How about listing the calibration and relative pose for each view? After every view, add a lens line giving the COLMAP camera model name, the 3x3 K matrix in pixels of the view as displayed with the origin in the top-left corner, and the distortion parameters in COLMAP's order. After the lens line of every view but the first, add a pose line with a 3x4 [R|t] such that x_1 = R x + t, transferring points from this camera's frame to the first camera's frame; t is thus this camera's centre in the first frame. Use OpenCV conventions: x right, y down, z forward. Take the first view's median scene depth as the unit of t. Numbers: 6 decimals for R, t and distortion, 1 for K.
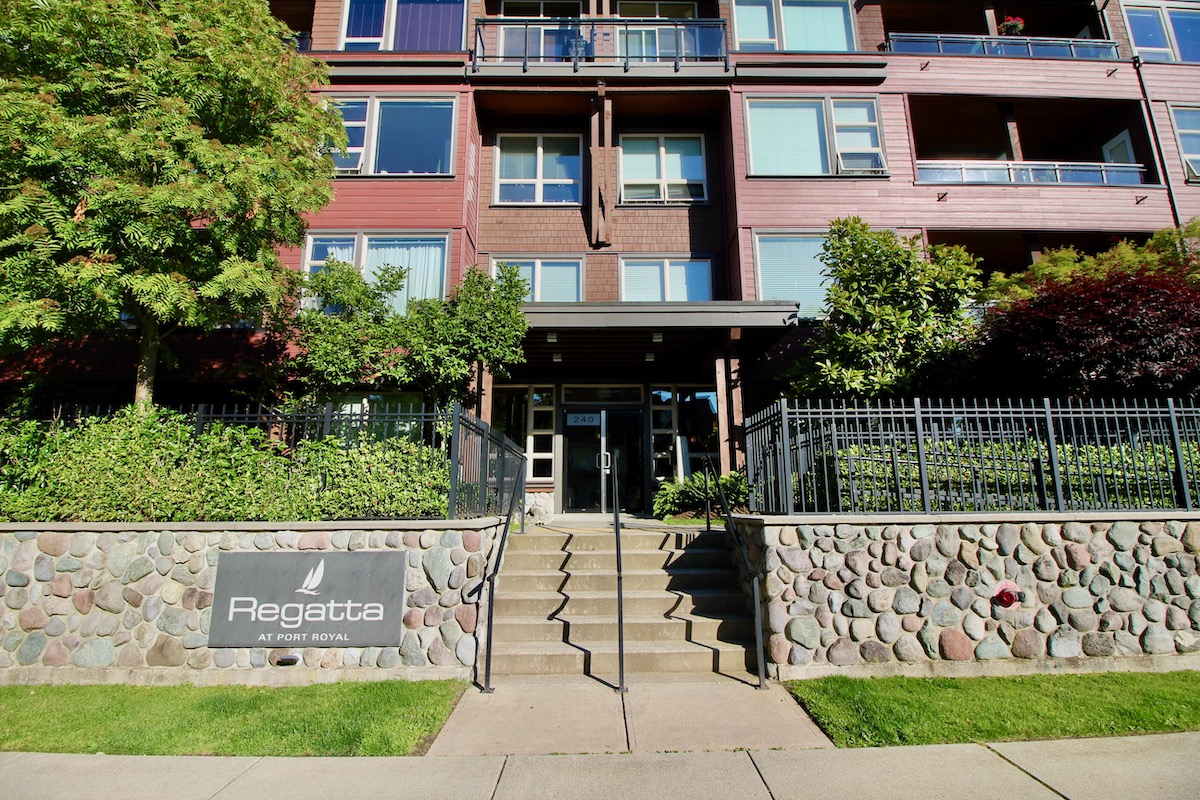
lens RADIAL K [[547.6, 0, 599.5], [0, 547.6, 395.7], [0, 0, 1]] dist [-0.008855, -0.005389]
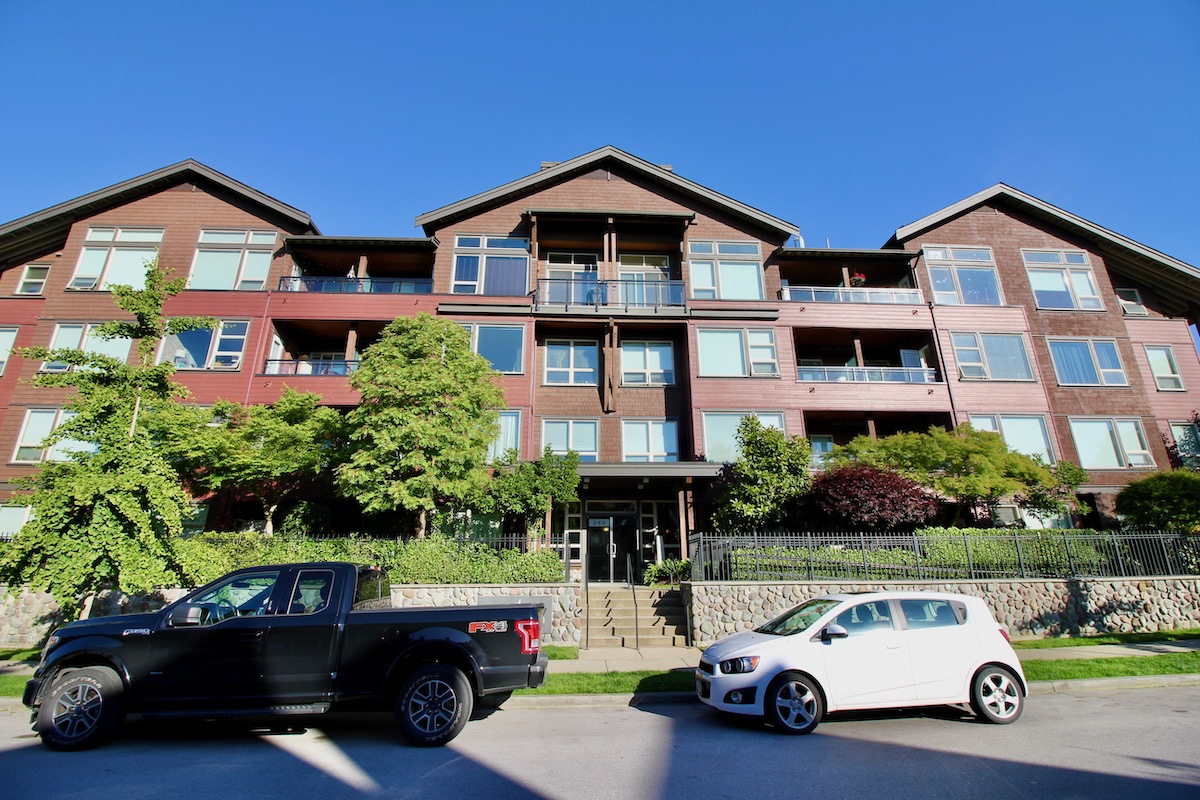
lens RADIAL K [[547.6, 0, 599.7], [0, 547.6, 393.0], [0, 0, 1]] dist [-0.008855, -0.005389]
pose [[0.999059, 0.017020, 0.039893, -0.108513], [-0.011781, 0.991696, -0.128062, -0.142405], [-0.041741, 0.127471, 0.990964, -0.716060]]
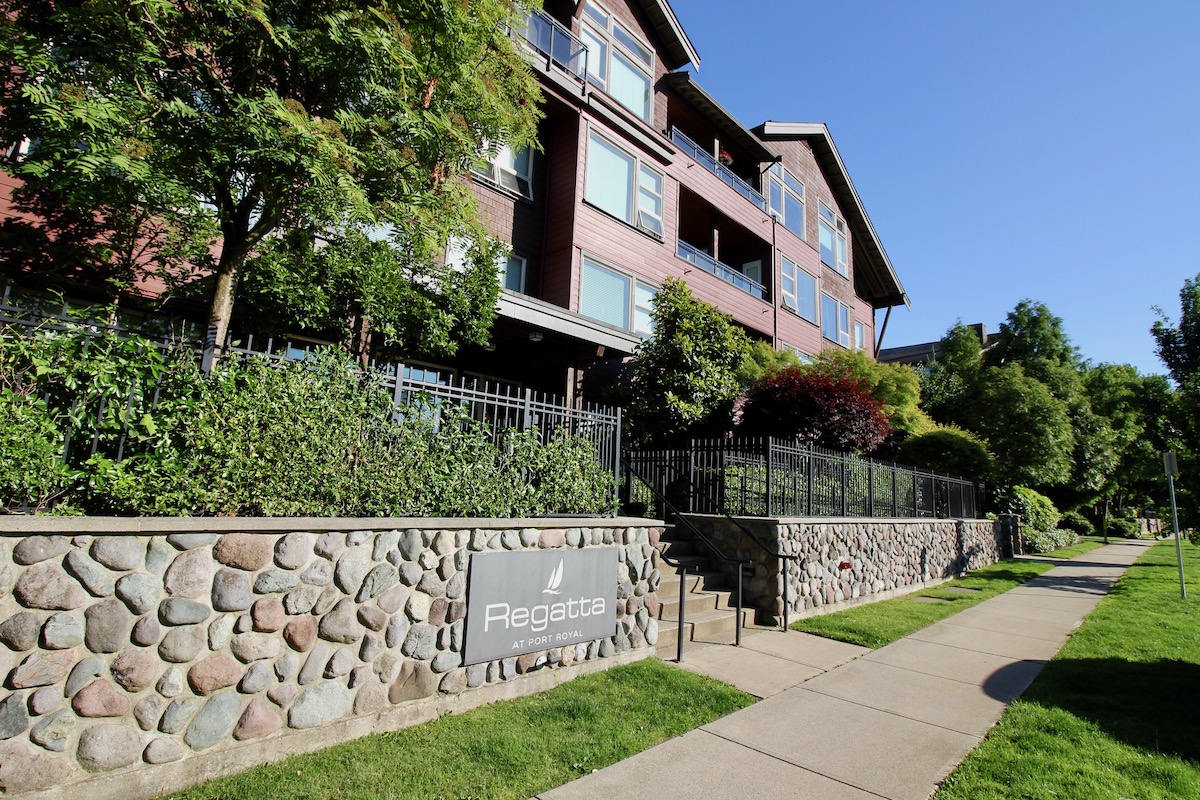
lens RADIAL K [[598.9, 0, 598.2], [0, 598.9, 393.4], [0, 0, 1]] dist [-0.005041, 0.000386]
pose [[0.699176, 0.156329, 0.697649, -0.526232], [-0.182415, 0.982512, -0.037346, 0.017256], [-0.691287, -0.101150, 0.715466, 0.093950]]
